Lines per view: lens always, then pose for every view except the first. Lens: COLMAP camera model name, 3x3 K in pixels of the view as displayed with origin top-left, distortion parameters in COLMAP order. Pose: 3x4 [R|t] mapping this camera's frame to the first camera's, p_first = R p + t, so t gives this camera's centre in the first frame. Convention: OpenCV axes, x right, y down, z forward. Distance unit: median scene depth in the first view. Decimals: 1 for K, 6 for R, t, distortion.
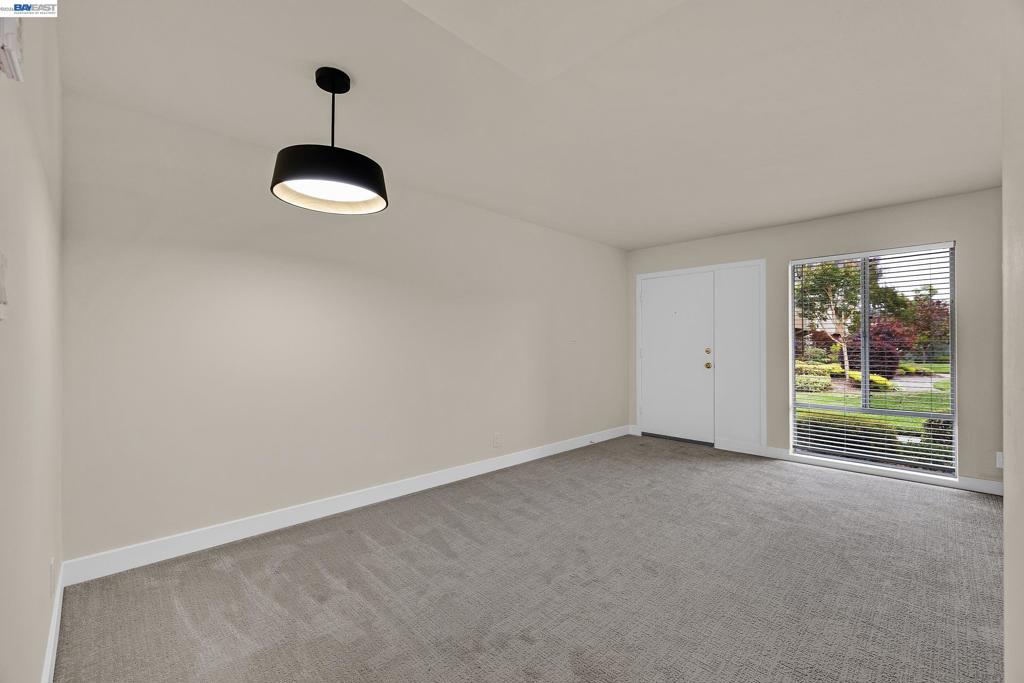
lens RADIAL K [[429.5, 0, 513.4], [0, 429.5, 342.1], [0, 0, 1]] dist [0.001018, 0.000202]
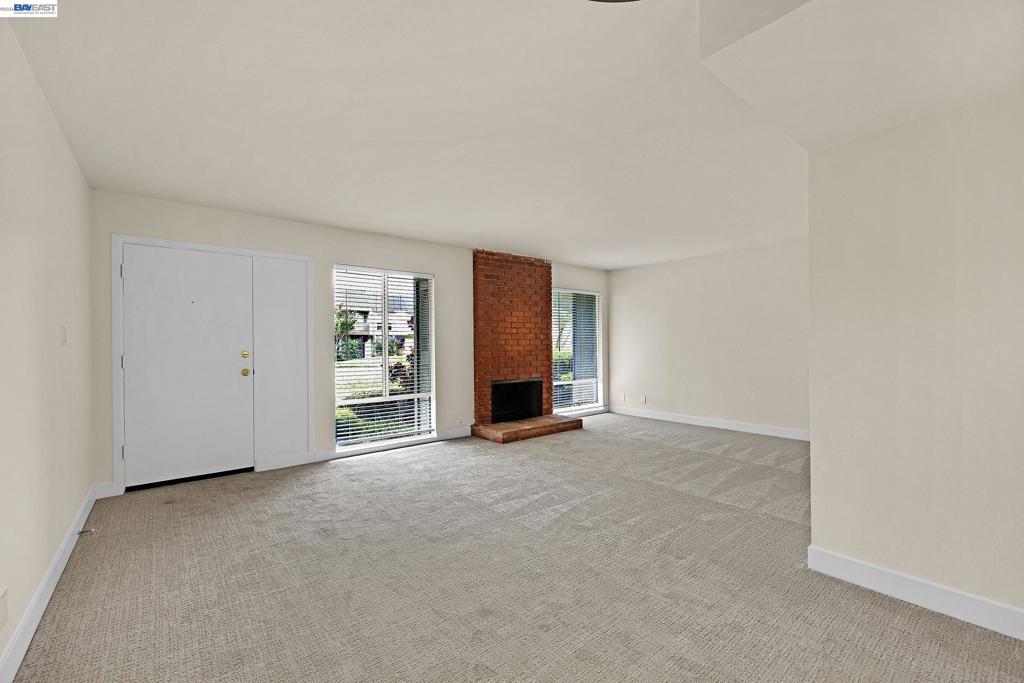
lens RADIAL K [[429.5, 0, 511.7], [0, 429.5, 342.6], [0, 0, 1]] dist [0.001018, 0.000202]
pose [[0.108740, -0.001183, 0.994070, -0.333112], [0.001415, 0.999998, 0.001035, -0.002063], [-0.994069, 0.001294, 0.108742, 0.471820]]
